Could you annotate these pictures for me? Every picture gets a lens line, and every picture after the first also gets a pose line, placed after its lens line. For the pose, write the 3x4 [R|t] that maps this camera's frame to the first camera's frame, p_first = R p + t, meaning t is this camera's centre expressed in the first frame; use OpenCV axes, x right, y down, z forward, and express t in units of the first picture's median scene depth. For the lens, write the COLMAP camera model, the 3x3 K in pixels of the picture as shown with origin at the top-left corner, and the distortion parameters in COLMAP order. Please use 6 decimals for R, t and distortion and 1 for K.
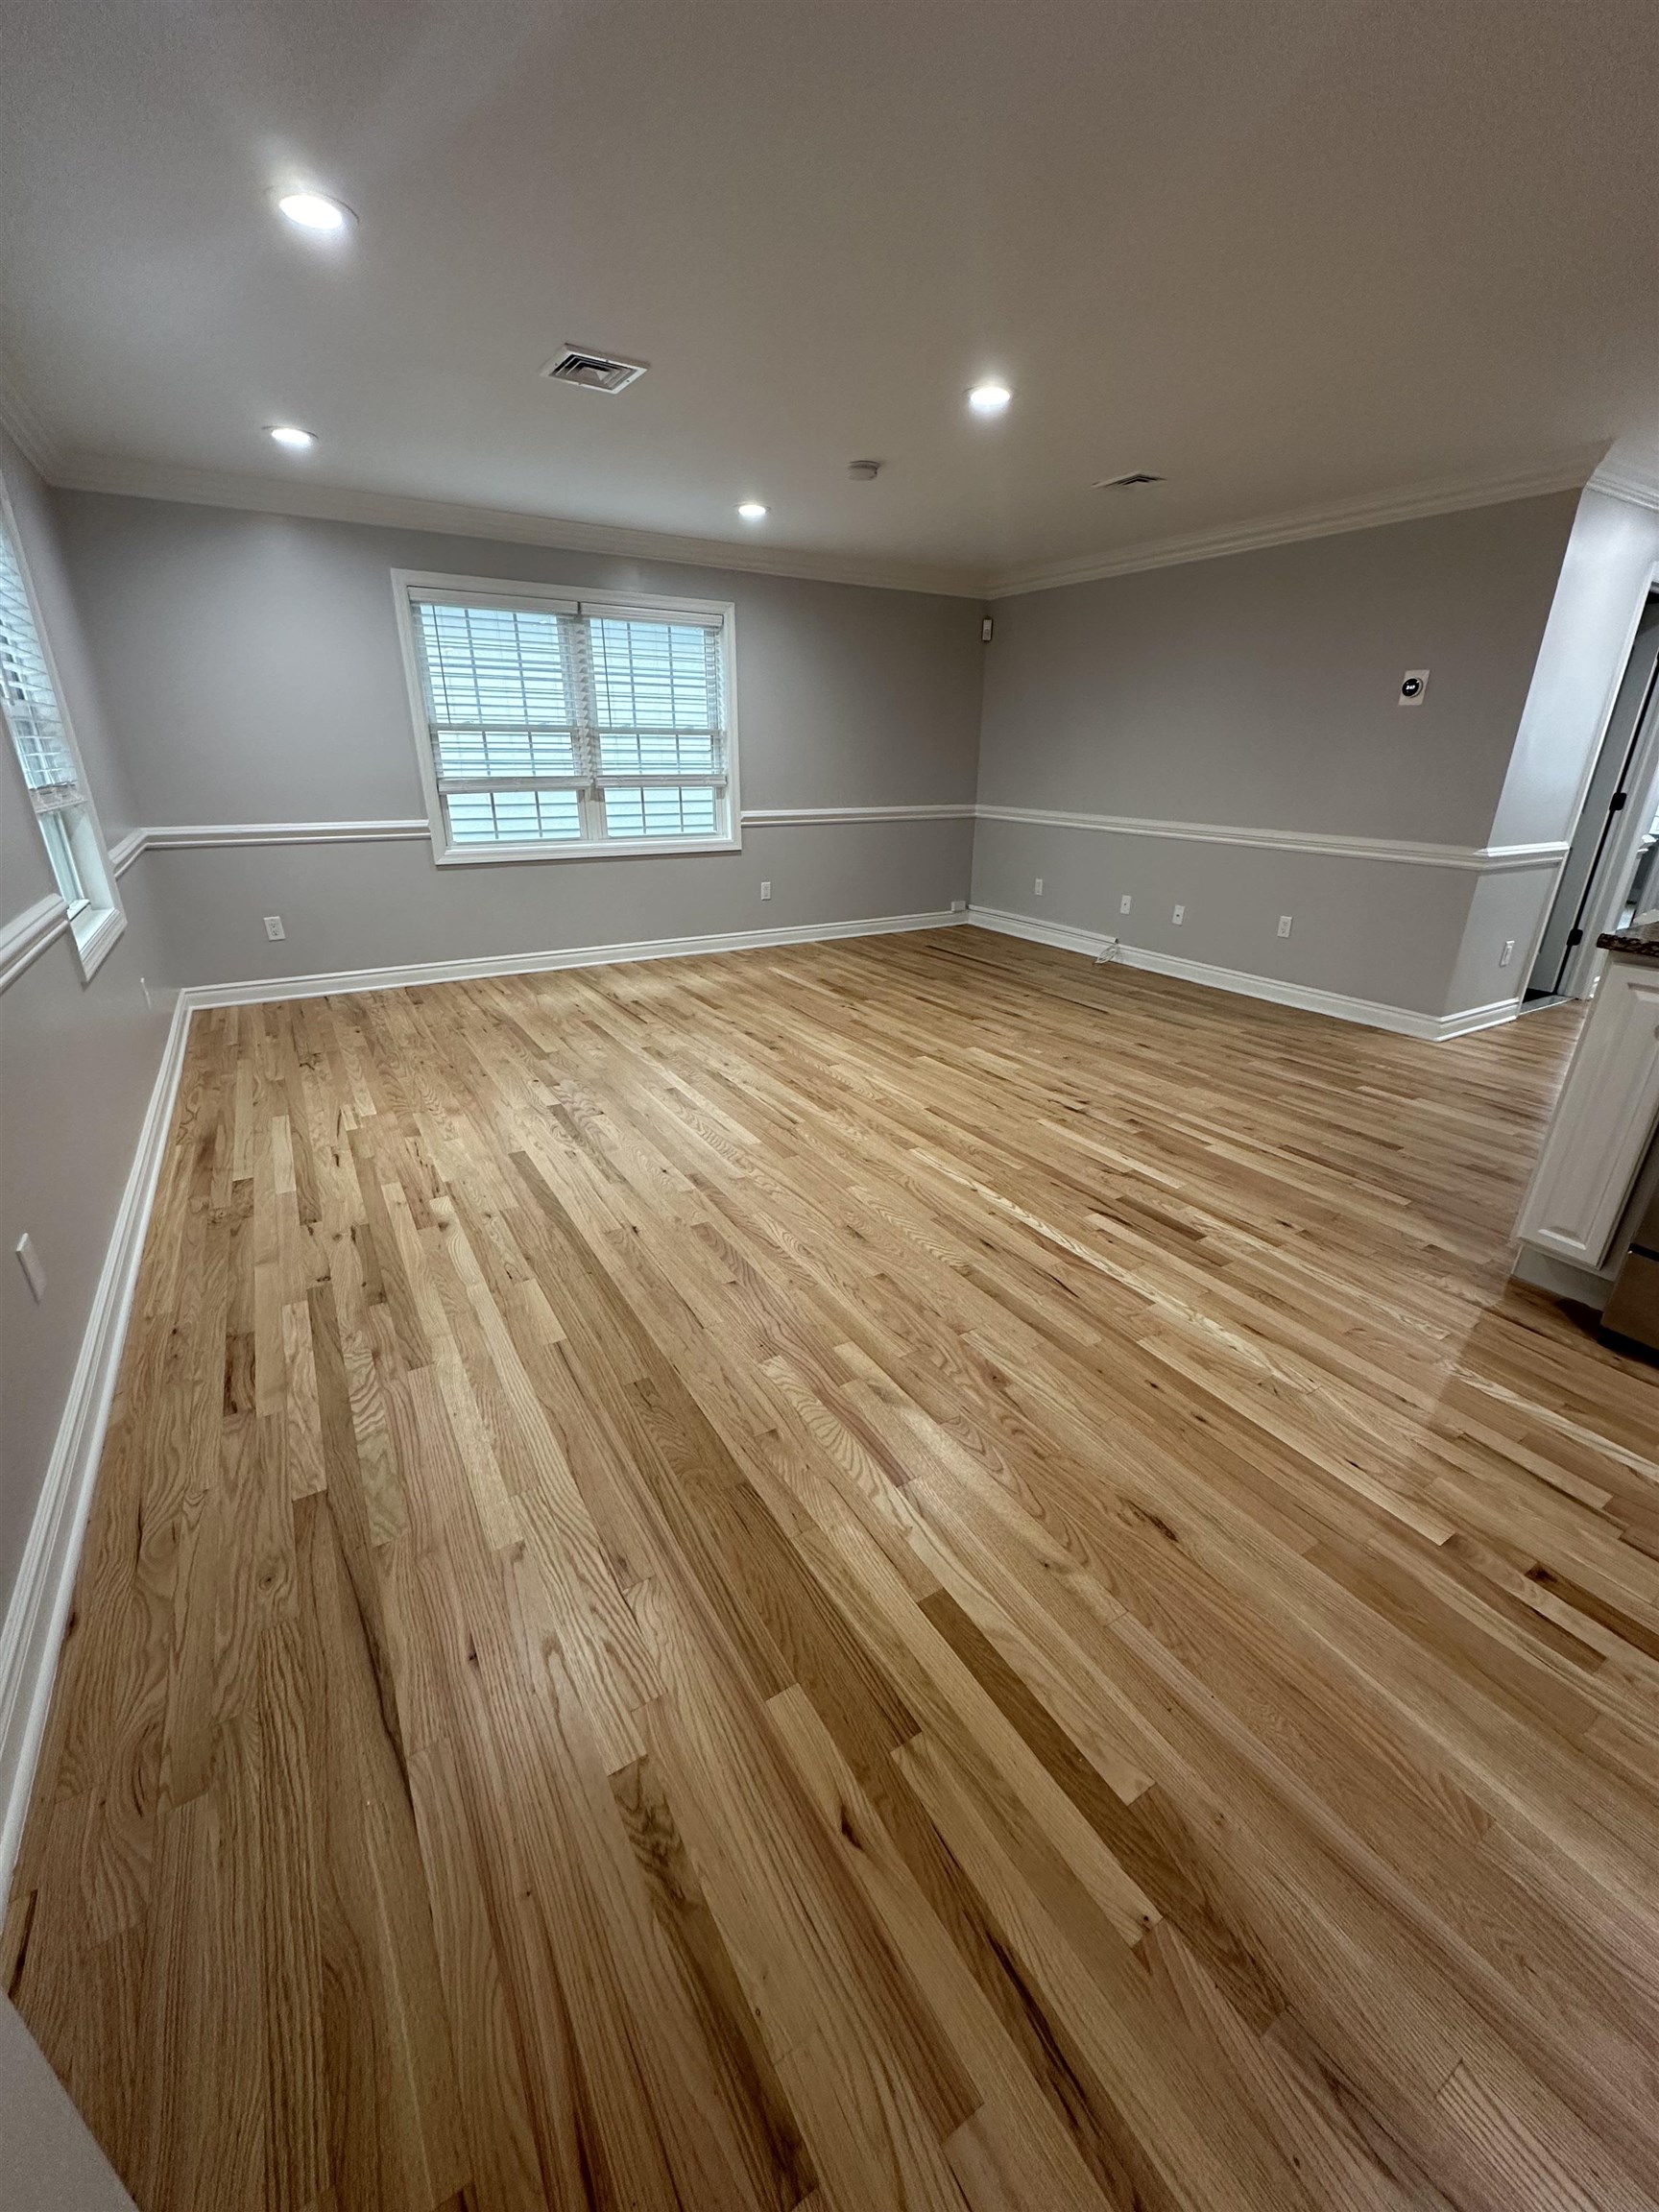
lens RADIAL K [[885.3, 0, 829.5], [0, 885.3, 1106.0], [0, 0, 1]] dist [-0.000972, 0.000378]
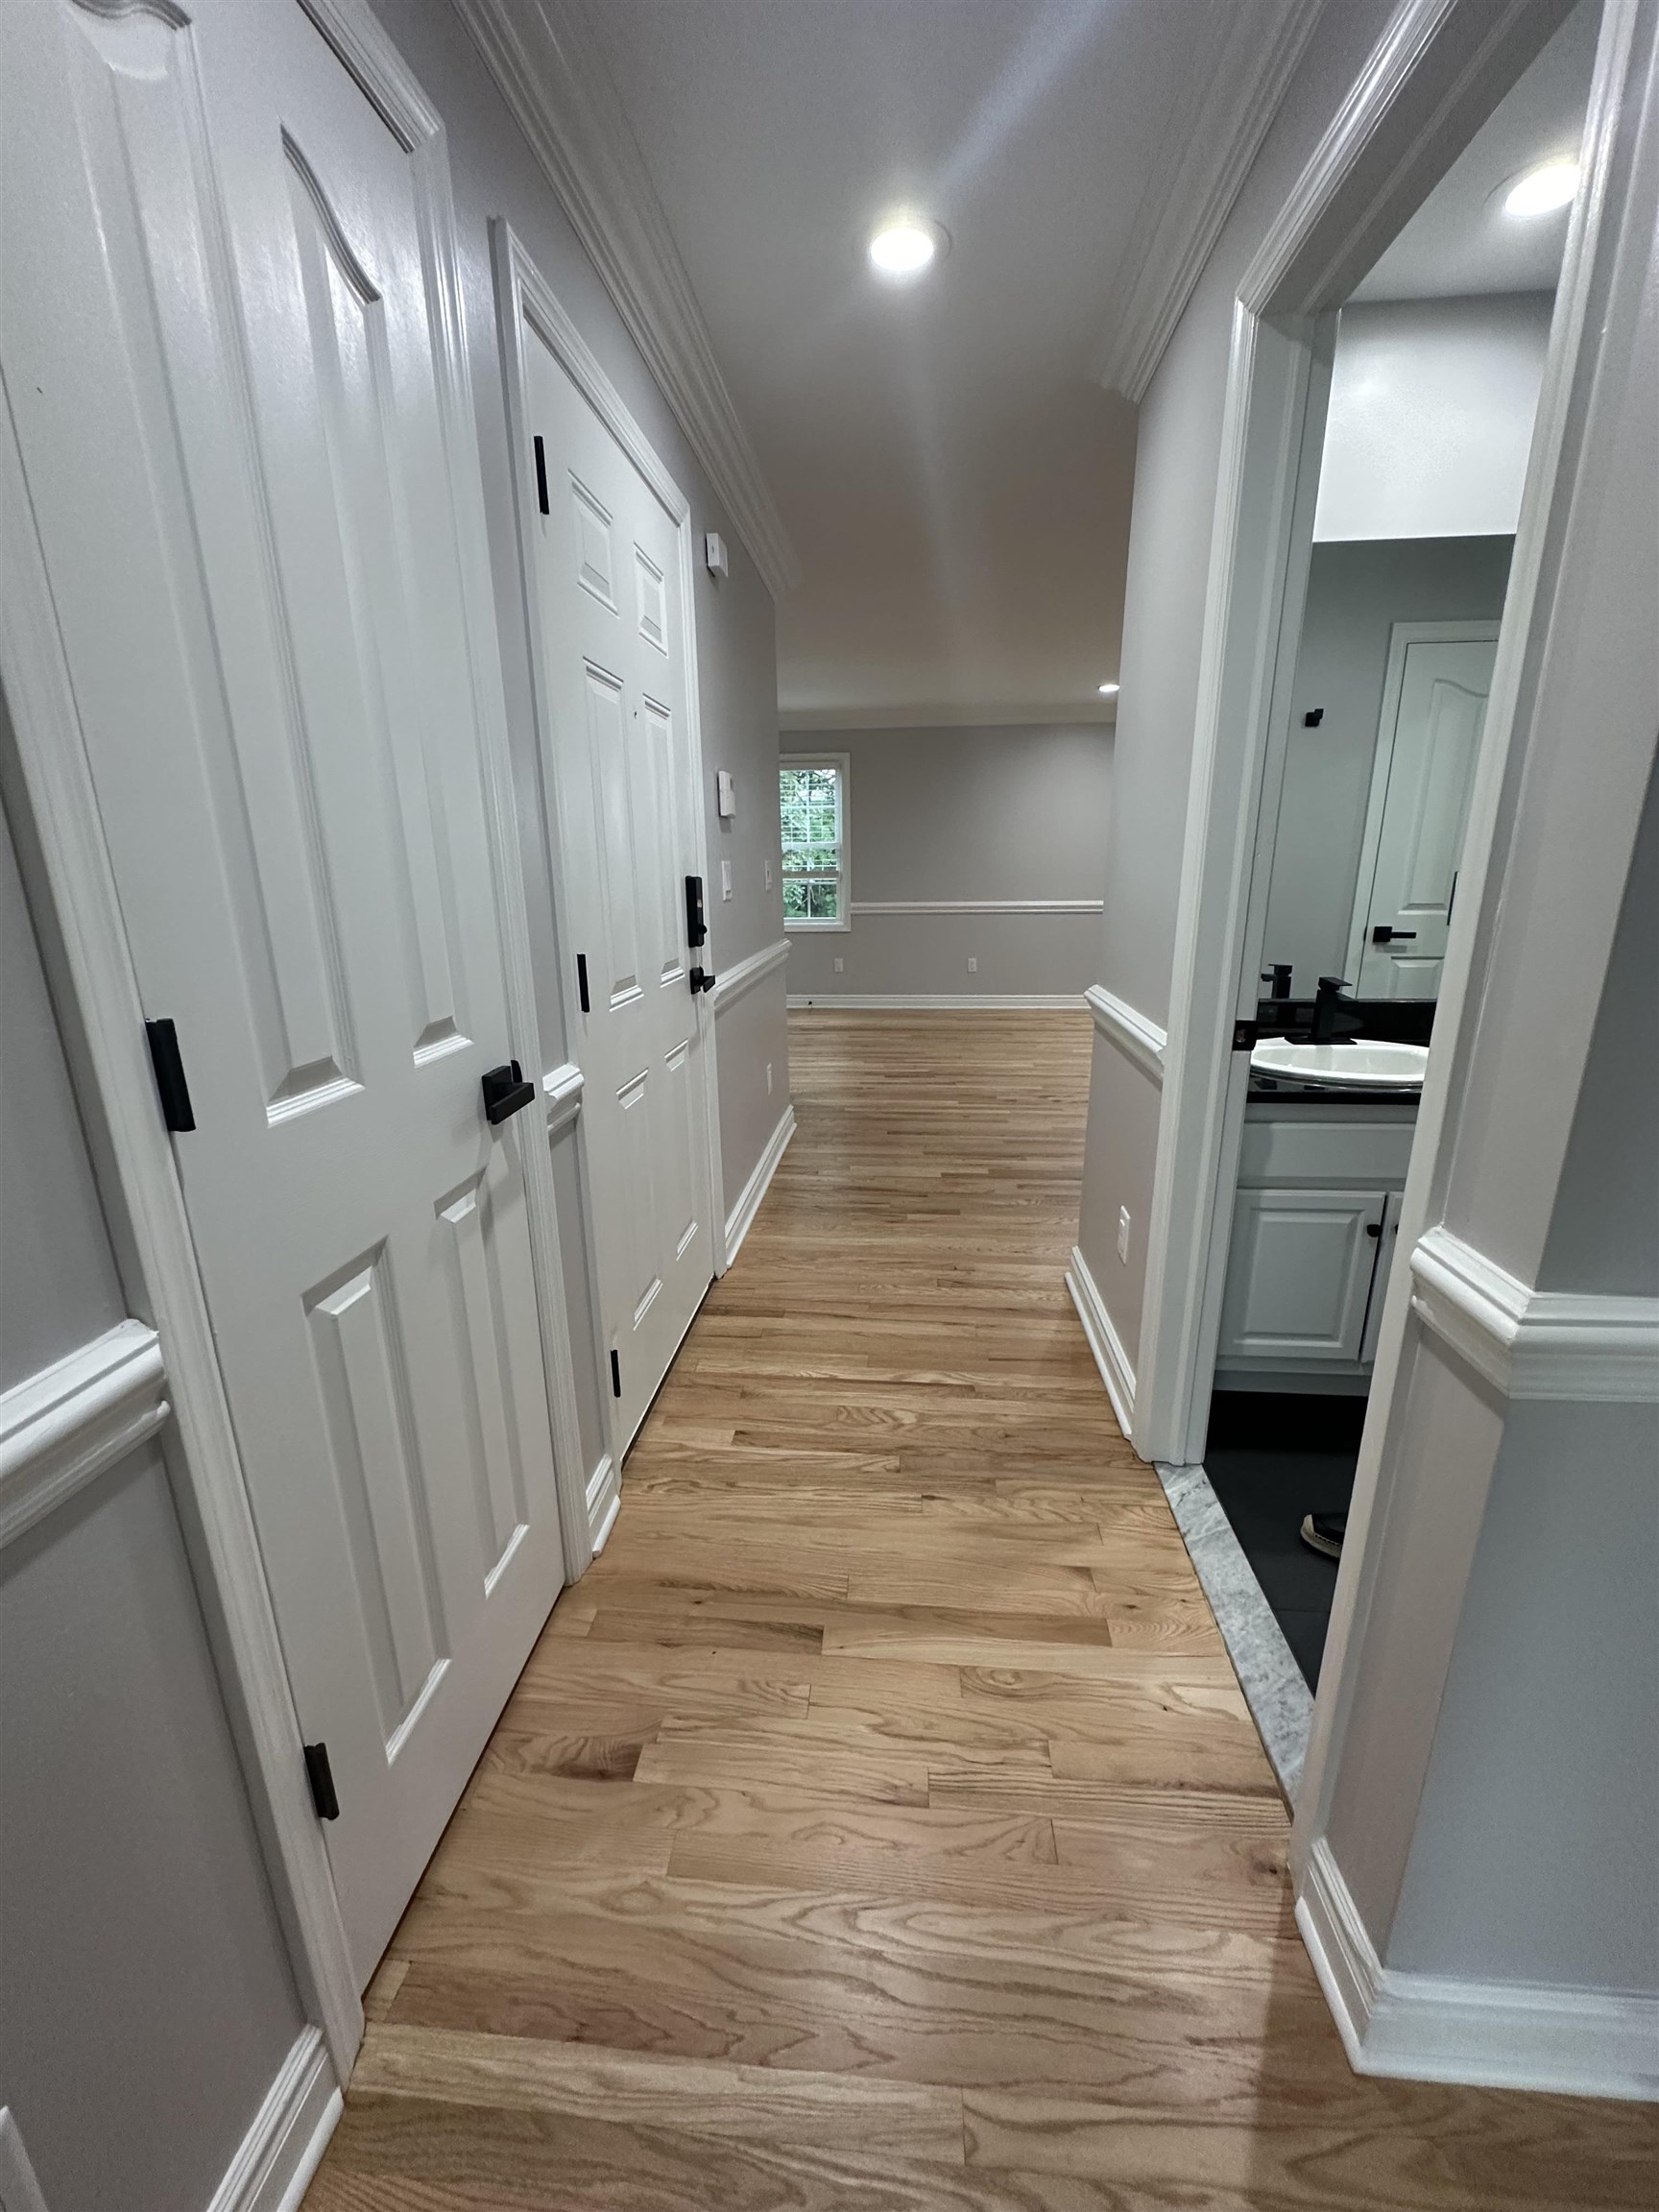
lens RADIAL K [[885.3, 0, 829.5], [0, 885.3, 1106.0], [0, 0, 1]] dist [-0.000972, 0.000378]
pose [[-0.595089, 0.211236, -0.775402, 1.618338], [-0.293335, 0.841181, 0.454279, -0.532944], [0.748213, 0.497789, -0.438615, 1.409766]]
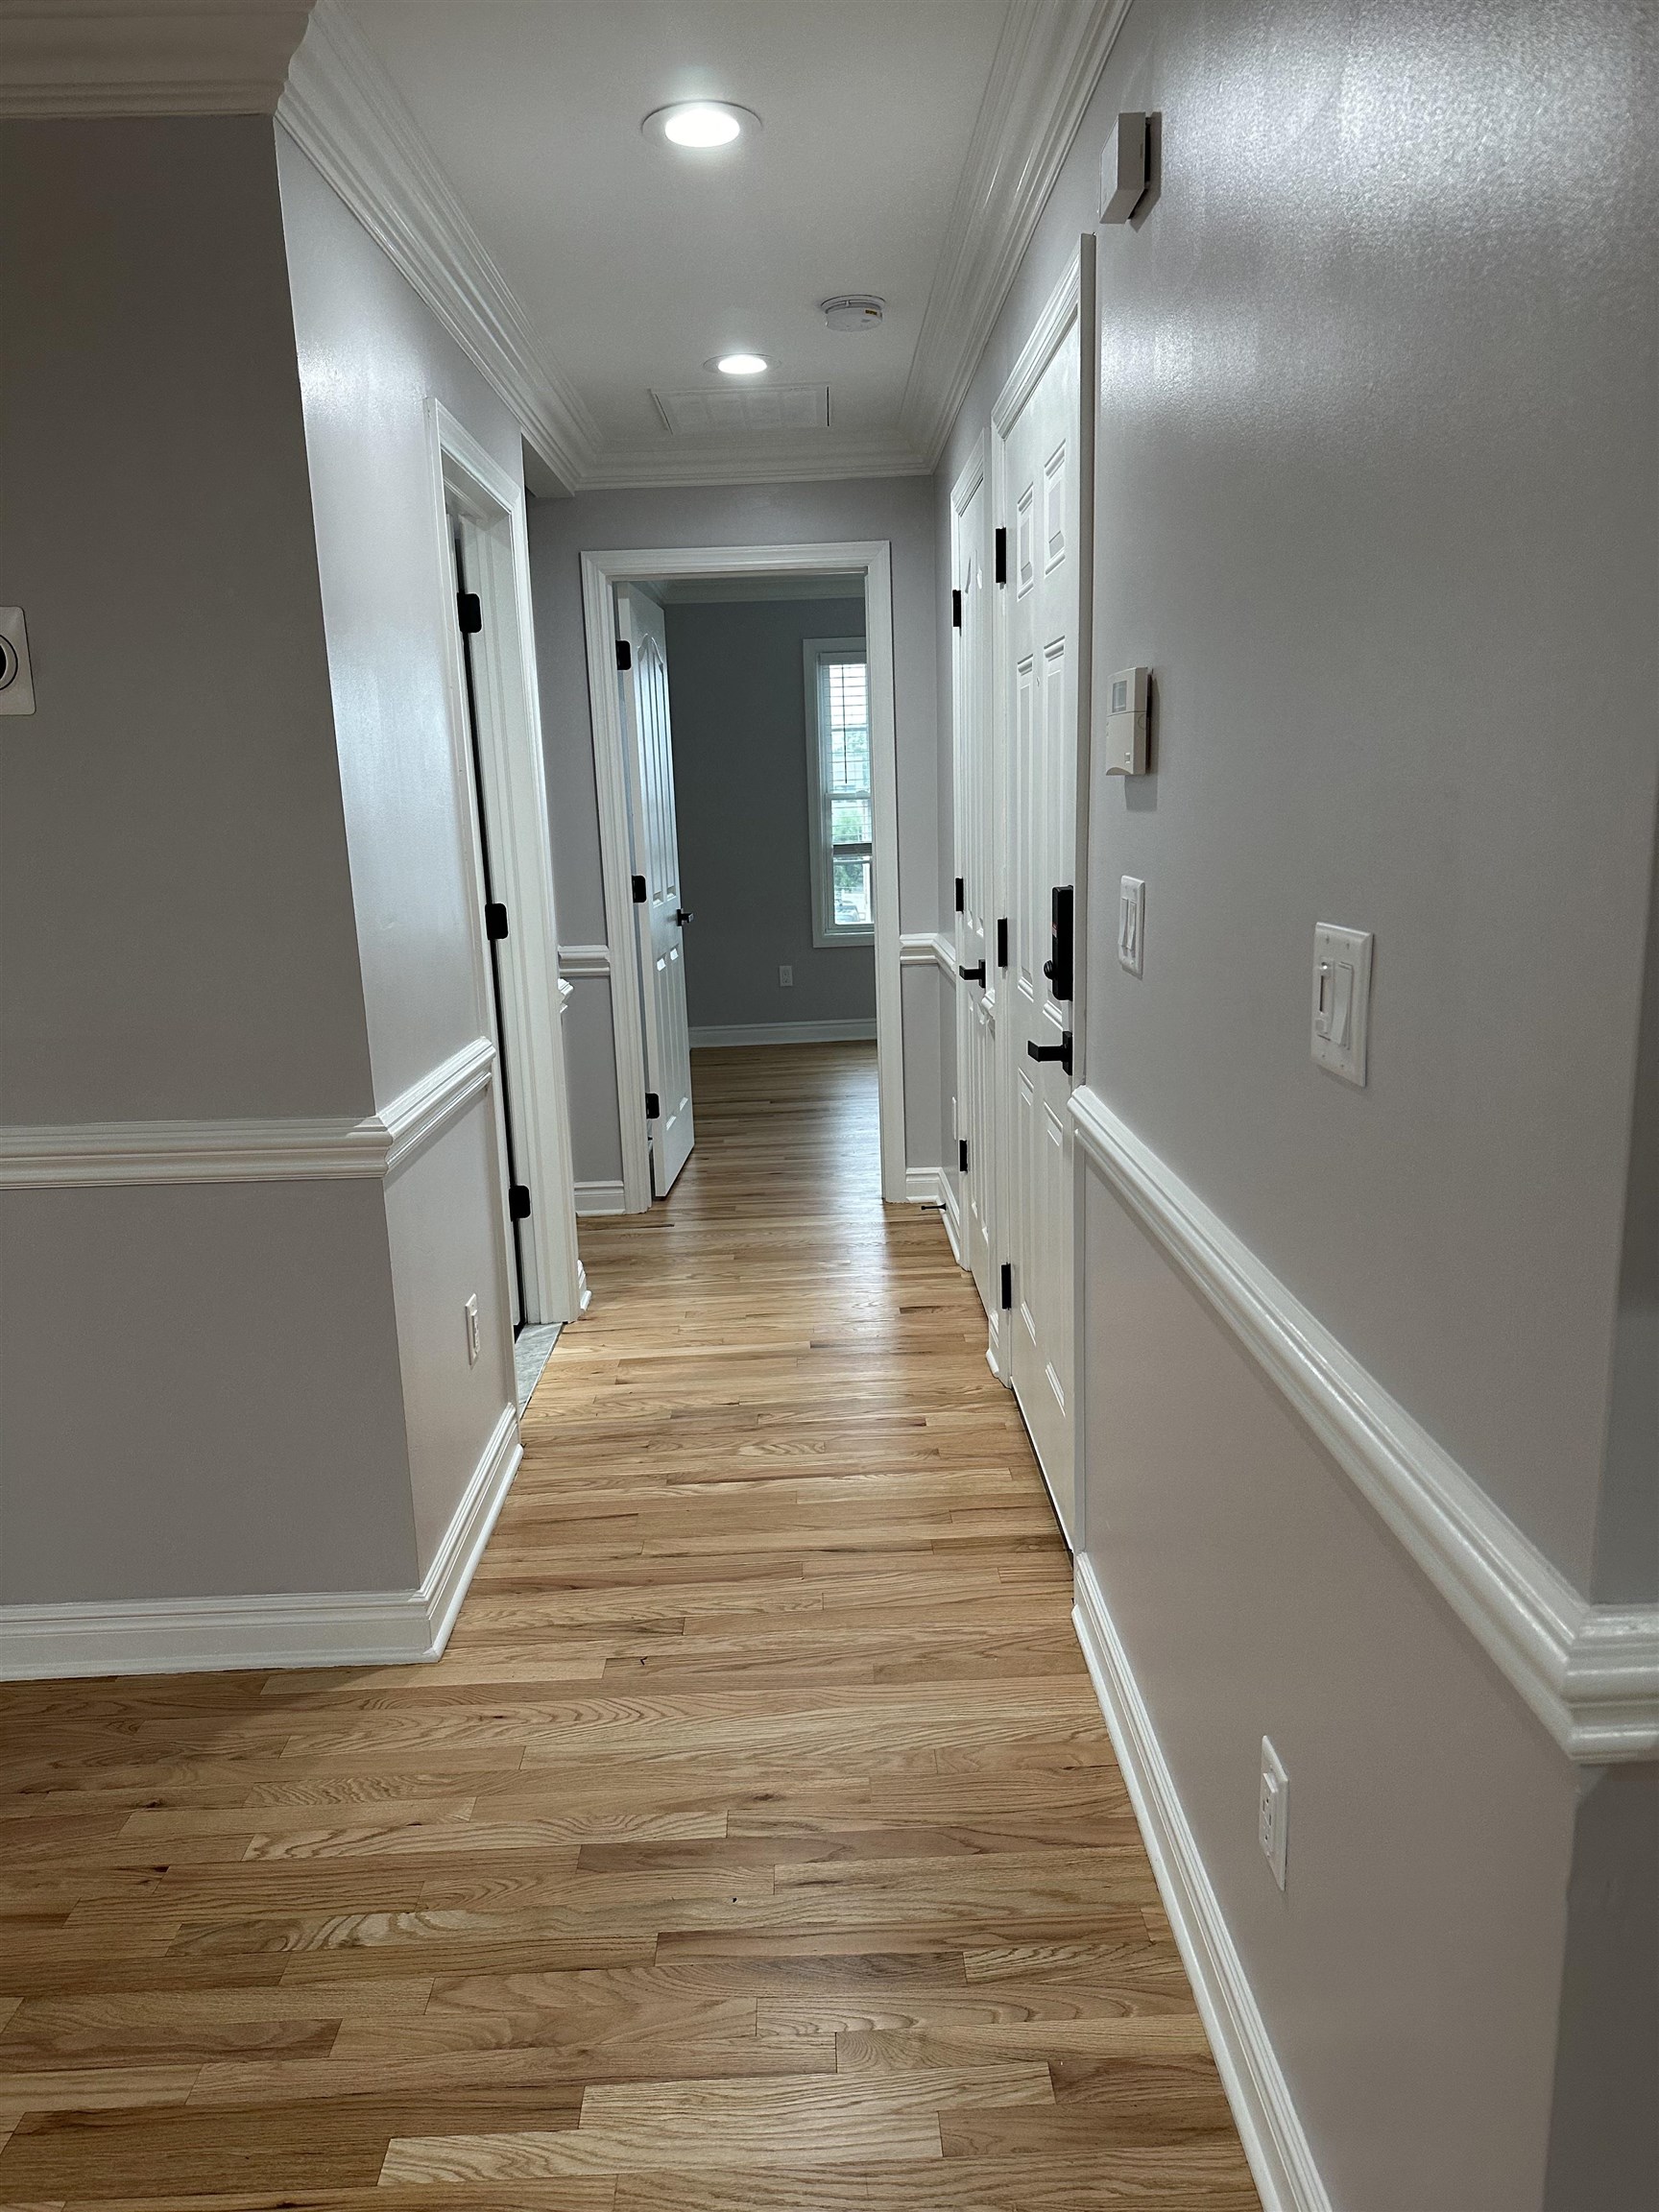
lens RADIAL K [[1523.0, 0, 829.5], [0, 1523.0, 1106.0], [0, 0, 1]] dist [0.072693, -0.132462]
pose [[0.500856, -0.203364, 0.841300, 0.406660], [0.359652, 0.933016, 0.011421, -0.286286], [-0.787270, 0.296856, 0.540447, 0.655952]]
